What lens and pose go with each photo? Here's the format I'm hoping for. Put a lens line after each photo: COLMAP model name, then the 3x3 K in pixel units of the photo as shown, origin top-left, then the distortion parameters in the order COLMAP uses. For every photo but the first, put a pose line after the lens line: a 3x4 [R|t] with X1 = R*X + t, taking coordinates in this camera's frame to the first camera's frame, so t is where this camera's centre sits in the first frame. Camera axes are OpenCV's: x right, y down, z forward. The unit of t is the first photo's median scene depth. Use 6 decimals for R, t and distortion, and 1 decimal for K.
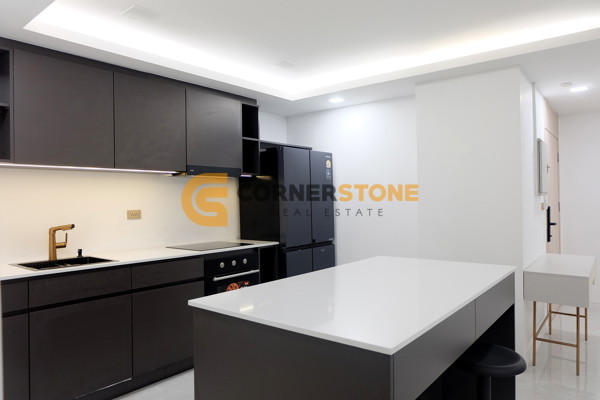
lens RADIAL K [[410.5, 0, 302.6], [0, 410.5, 194.4], [0, 0, 1]] dist [-0.066844, 0.092199]
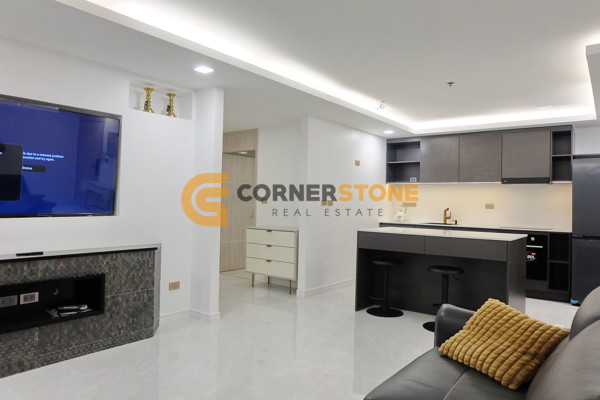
lens RADIAL K [[416.4, 0, 301.3], [0, 416.4, 196.6], [0, 0, 1]] dist [-0.059261, 0.072378]
pose [[0.039485, -0.003363, -0.999214, 1.381492], [-0.014100, 0.999893, -0.003923, 0.025186], [0.999121, 0.014244, 0.039434, 0.076512]]
